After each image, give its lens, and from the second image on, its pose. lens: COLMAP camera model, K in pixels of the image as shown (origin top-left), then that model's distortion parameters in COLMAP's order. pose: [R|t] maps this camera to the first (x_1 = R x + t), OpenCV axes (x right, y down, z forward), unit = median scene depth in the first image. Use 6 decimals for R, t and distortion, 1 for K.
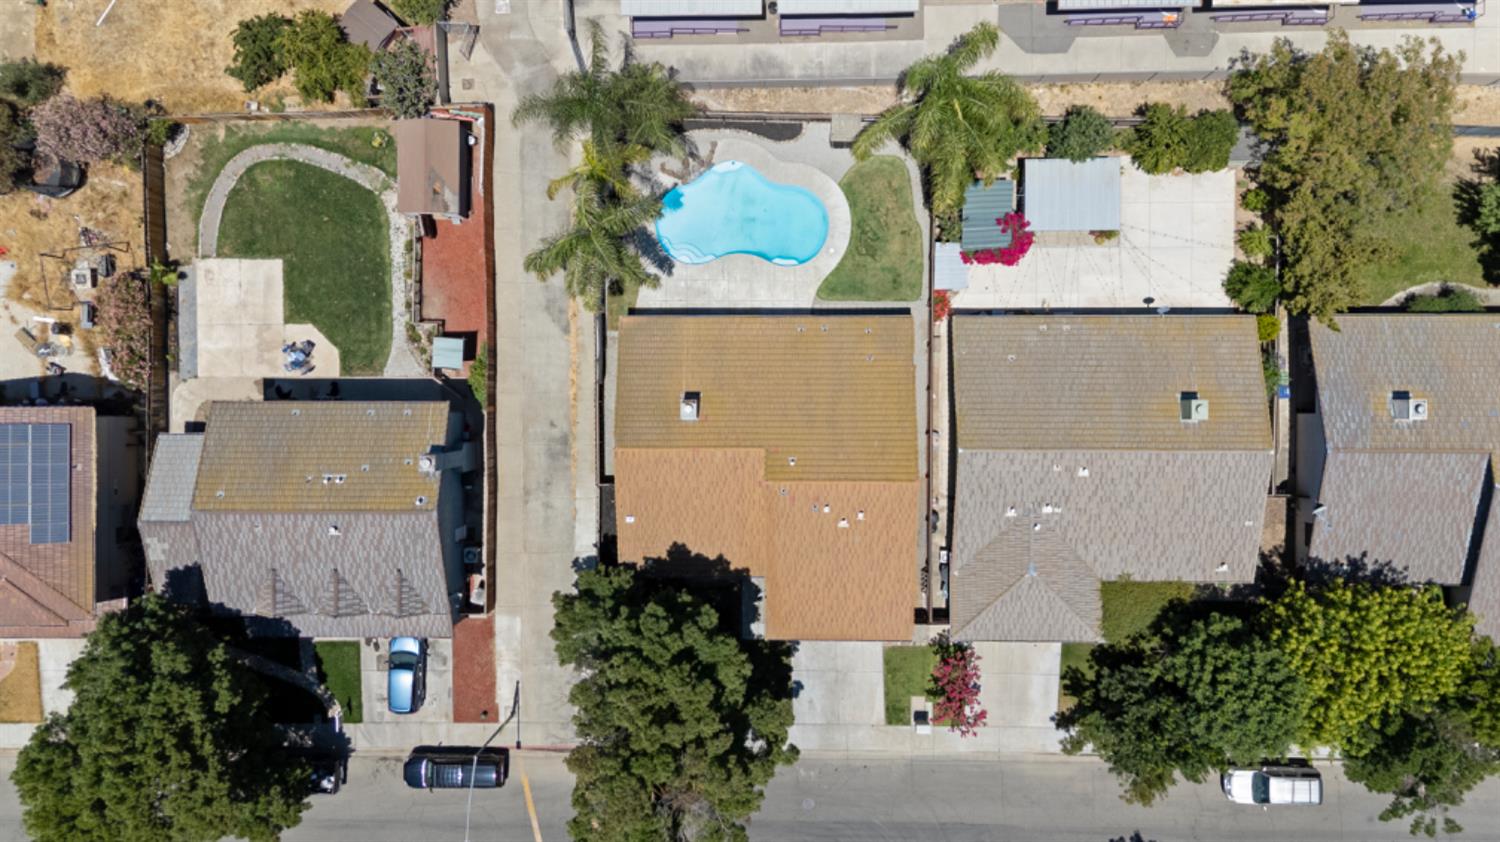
lens RADIAL K [[1051.0, 0, 751.2], [0, 1051.0, 420.0], [0, 0, 1]] dist [0.014535, 0.001230]
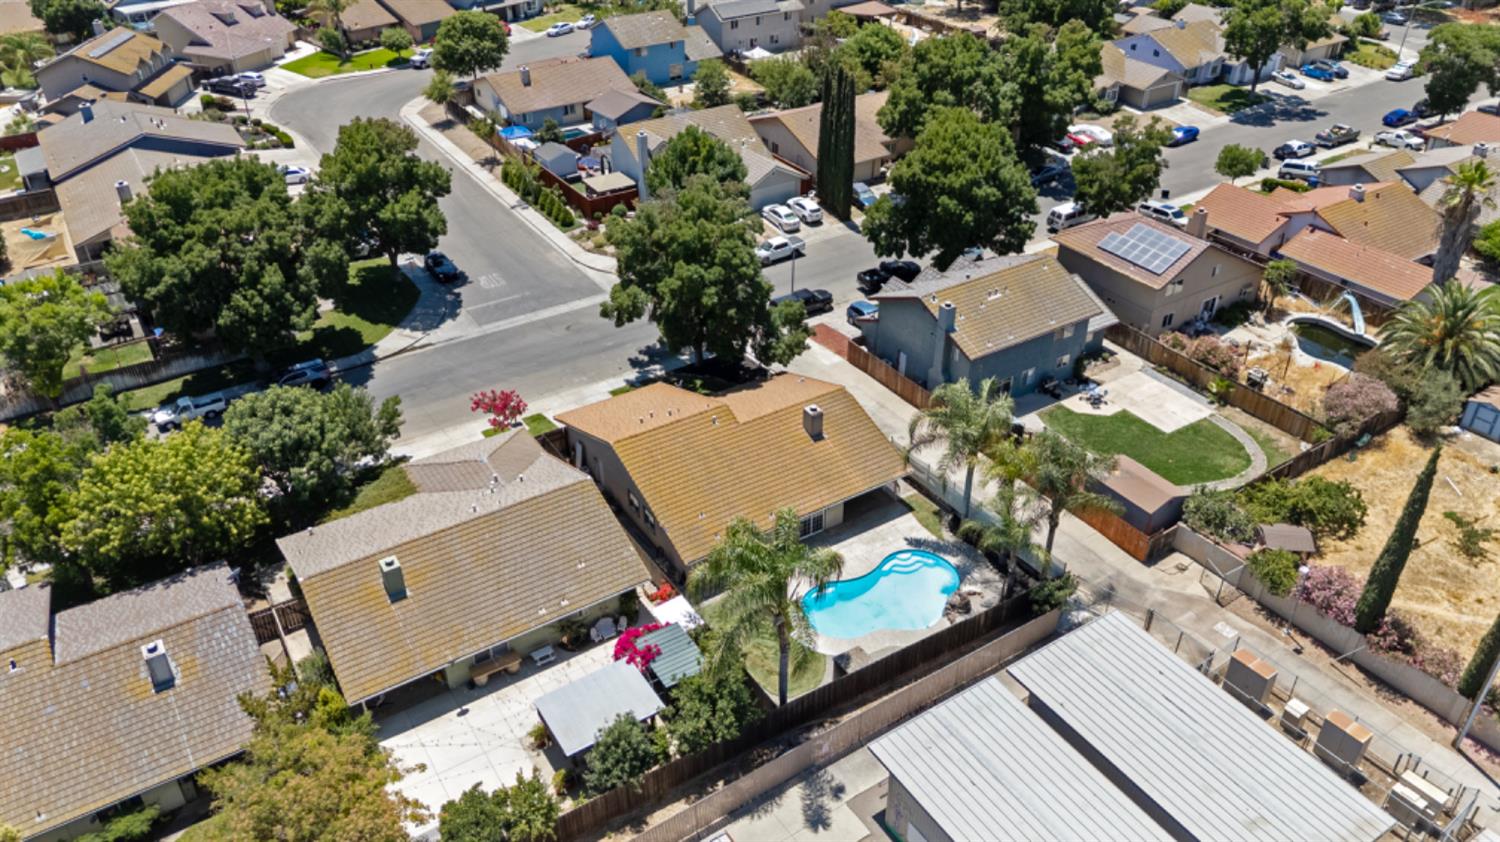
lens RADIAL K [[1051.0, 0, 749.4], [0, 1051.0, 422.9], [0, 0, 1]] dist [0.014535, 0.001230]
pose [[-0.839900, 0.341085, -0.422172, 0.465658], [-0.542620, -0.511298, 0.666436, -0.709408], [0.011455, 0.788819, 0.614519, 0.266489]]
